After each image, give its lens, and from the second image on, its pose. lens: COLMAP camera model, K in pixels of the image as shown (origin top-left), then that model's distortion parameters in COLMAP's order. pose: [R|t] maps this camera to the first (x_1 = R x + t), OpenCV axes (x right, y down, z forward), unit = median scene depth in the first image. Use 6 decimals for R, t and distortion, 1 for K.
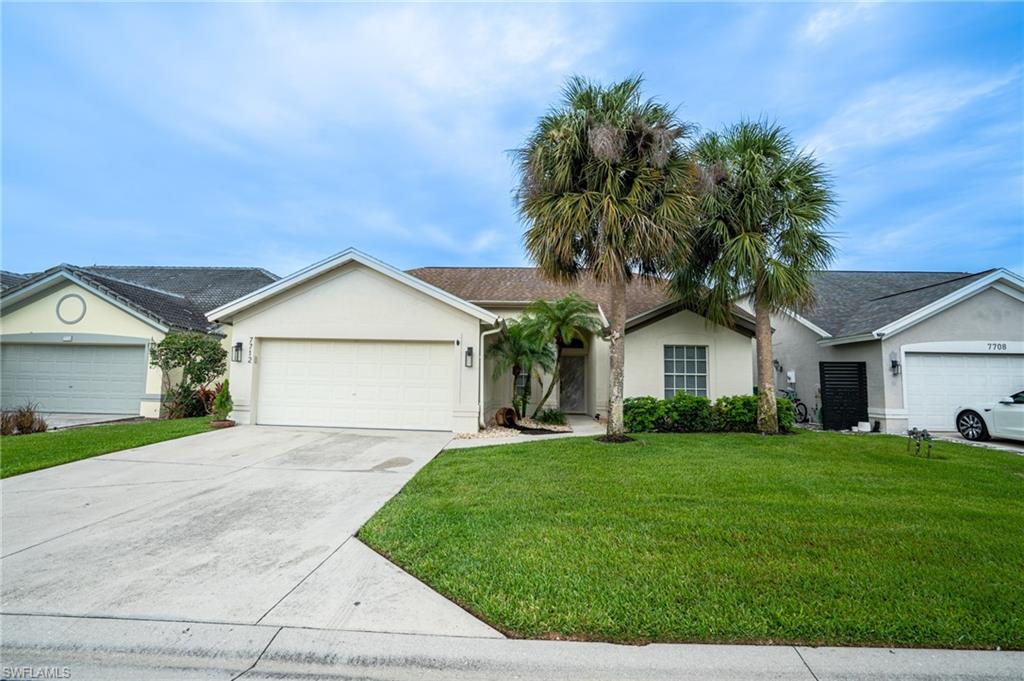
lens RADIAL K [[471.0, 0, 511.5], [0, 471.0, 339.1], [0, 0, 1]] dist [-0.056764, 0.021734]
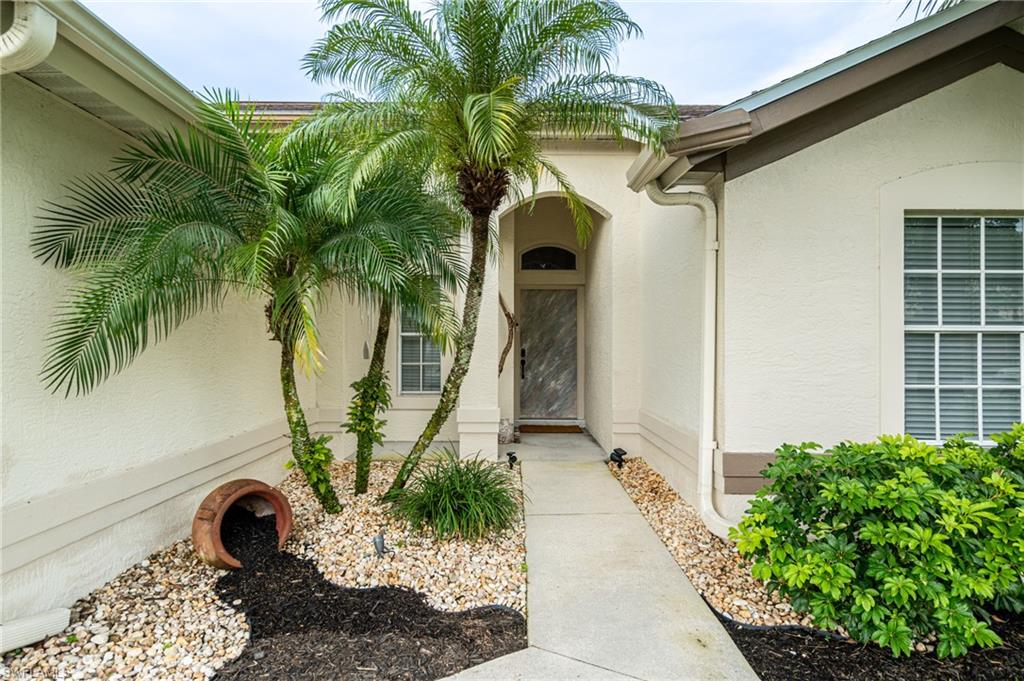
lens RADIAL K [[549.8, 0, 512.0], [0, 549.8, 340.5], [0, 0, 1]] dist [0.000224, 0.000314]
pose [[0.999055, -0.014555, 0.040966, 0.107749], [0.010896, 0.996046, 0.088170, 0.053369], [-0.042087, -0.087640, 0.995263, 0.723091]]
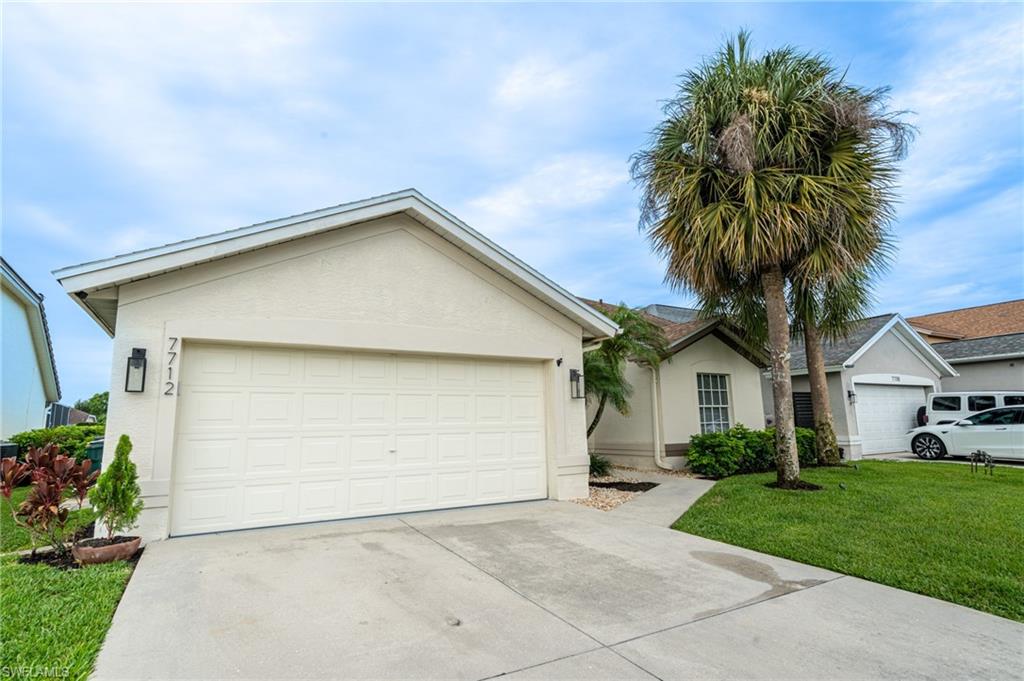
lens RADIAL K [[518.3, 0, 512.0], [0, 518.3, 340.5], [0, 0, 1]] dist [0.003348, 0.000836]
pose [[0.851608, 0.048914, 0.521892, -0.484684], [-0.013174, 0.997319, -0.071976, 0.026767], [-0.524013, 0.054420, 0.849970, 0.356333]]
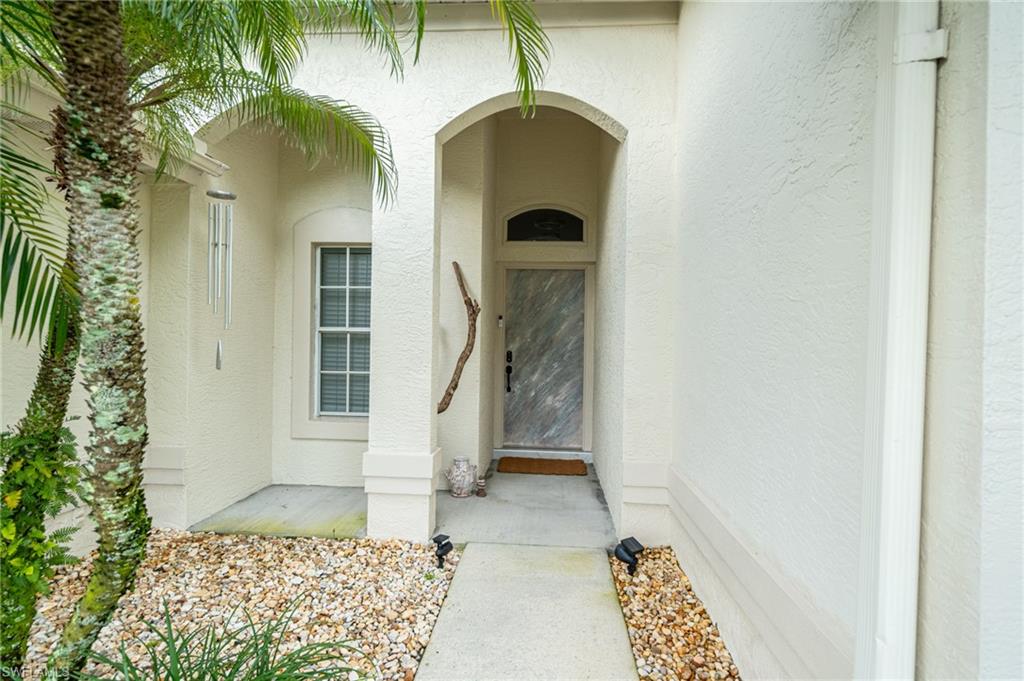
lens RADIAL K [[518.3, 0, 512.0], [0, 518.3, 340.5], [0, 0, 1]] dist [0.003348, 0.000836]
pose [[0.999373, -0.001657, -0.035381, 0.170431], [0.005153, 0.995079, 0.098954, 0.068799], [0.035043, -0.099075, 0.994463, 0.944035]]
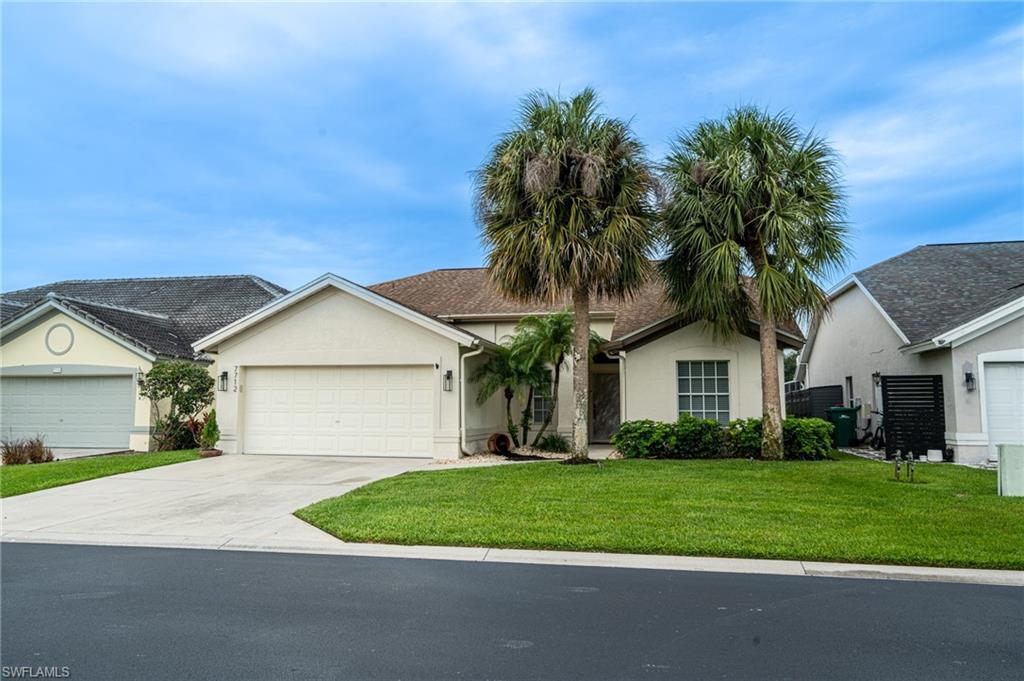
lens RADIAL K [[716.8, 0, 512.0], [0, 716.8, 340.5], [0, 0, 1]] dist [0.007490, -0.000310]
pose [[0.985769, -0.031890, -0.165052, 0.247901], [0.031492, 0.999491, -0.005030, -0.028771], [0.165128, -0.000239, 0.986272, -0.375022]]
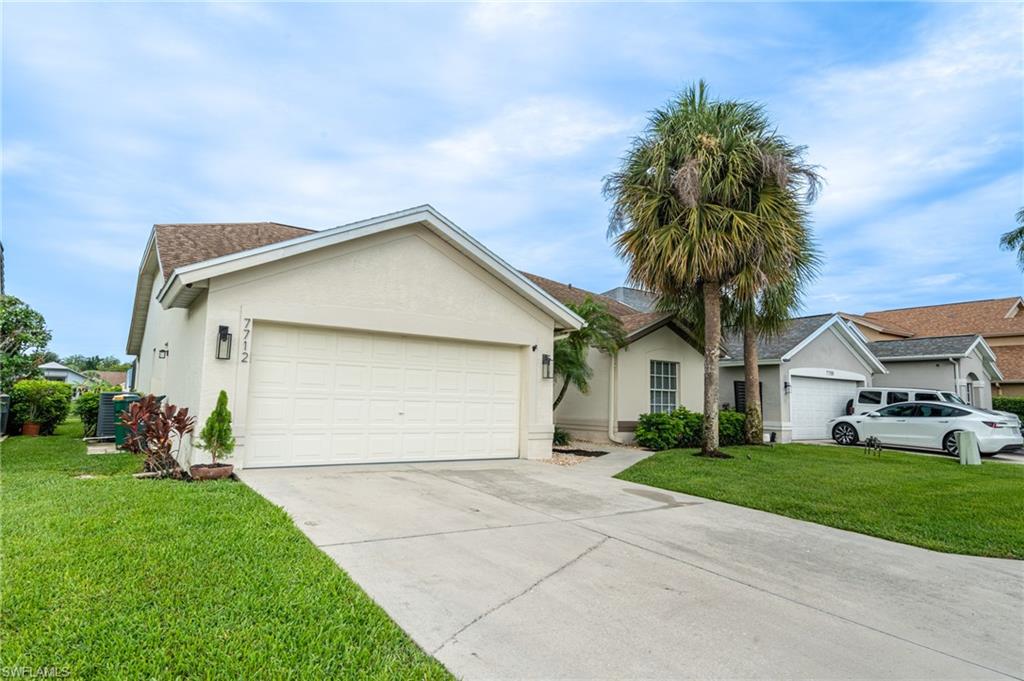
lens RADIAL K [[585.7, 0, 517.4], [0, 585.7, 343.6], [0, 0, 1]] dist [-0.004531, 0.060333]
pose [[0.798784, 0.060498, 0.598568, -0.648241], [-0.064705, 0.997799, -0.014500, 0.014230], [-0.598128, -0.027148, 0.800941, 0.180891]]
